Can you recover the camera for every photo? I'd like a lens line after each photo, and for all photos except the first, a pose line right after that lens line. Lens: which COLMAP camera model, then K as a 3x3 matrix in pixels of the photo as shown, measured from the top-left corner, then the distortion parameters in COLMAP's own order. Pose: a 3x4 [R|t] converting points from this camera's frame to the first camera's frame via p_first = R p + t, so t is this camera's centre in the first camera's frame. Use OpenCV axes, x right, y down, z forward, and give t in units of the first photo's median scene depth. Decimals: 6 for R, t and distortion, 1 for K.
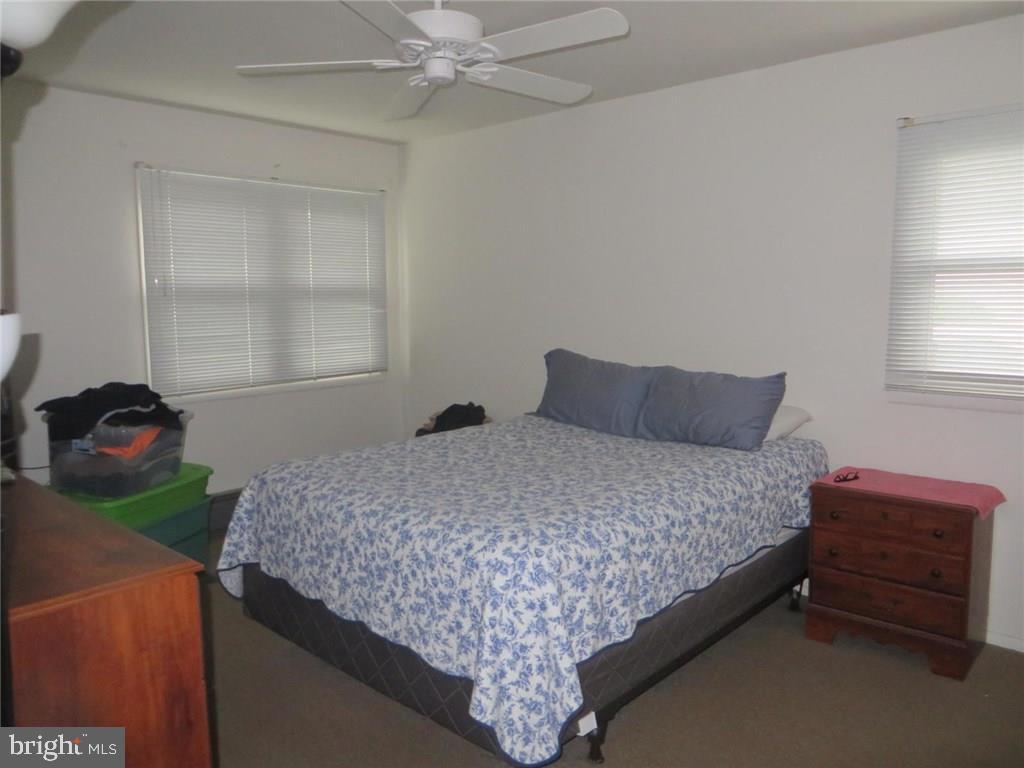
lens RADIAL K [[760.2, 0, 514.6], [0, 760.2, 385.5], [0, 0, 1]] dist [-0.001648, 0.000731]
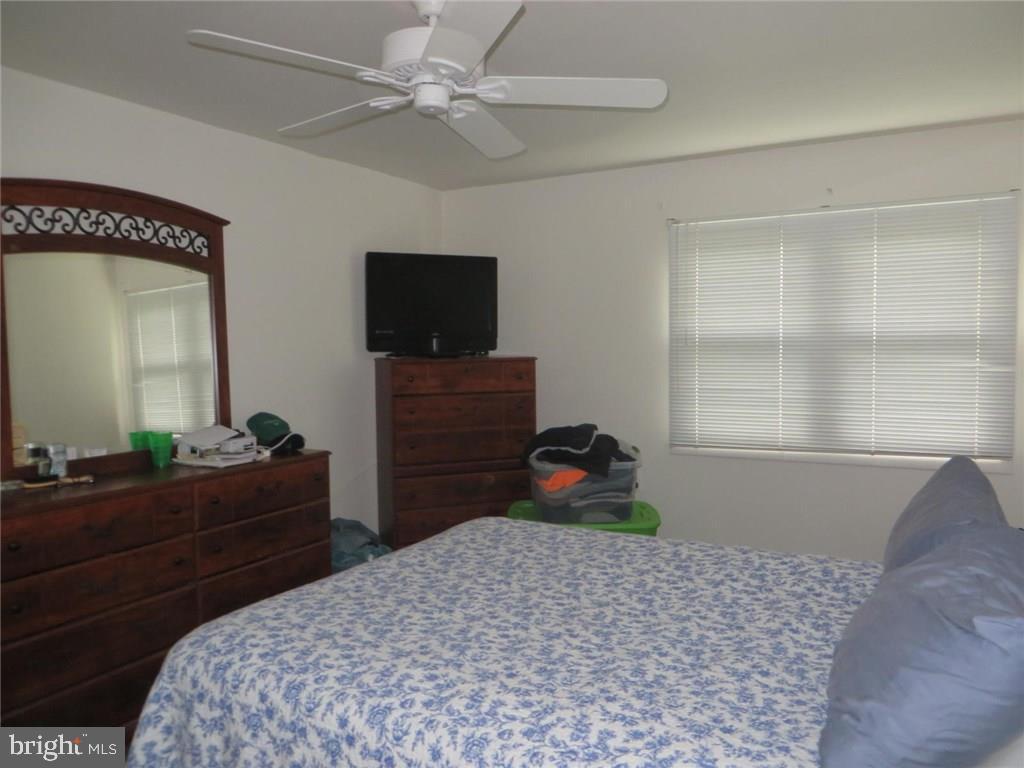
lens RADIAL K [[760.2, 0, 514.5], [0, 760.2, 382.1], [0, 0, 1]] dist [-0.001648, 0.000731]
pose [[0.246870, 0.054323, -0.967525, 0.544638], [-0.106384, 0.993912, 0.028660, -0.089309], [0.963191, 0.095854, 0.251146, 0.625790]]
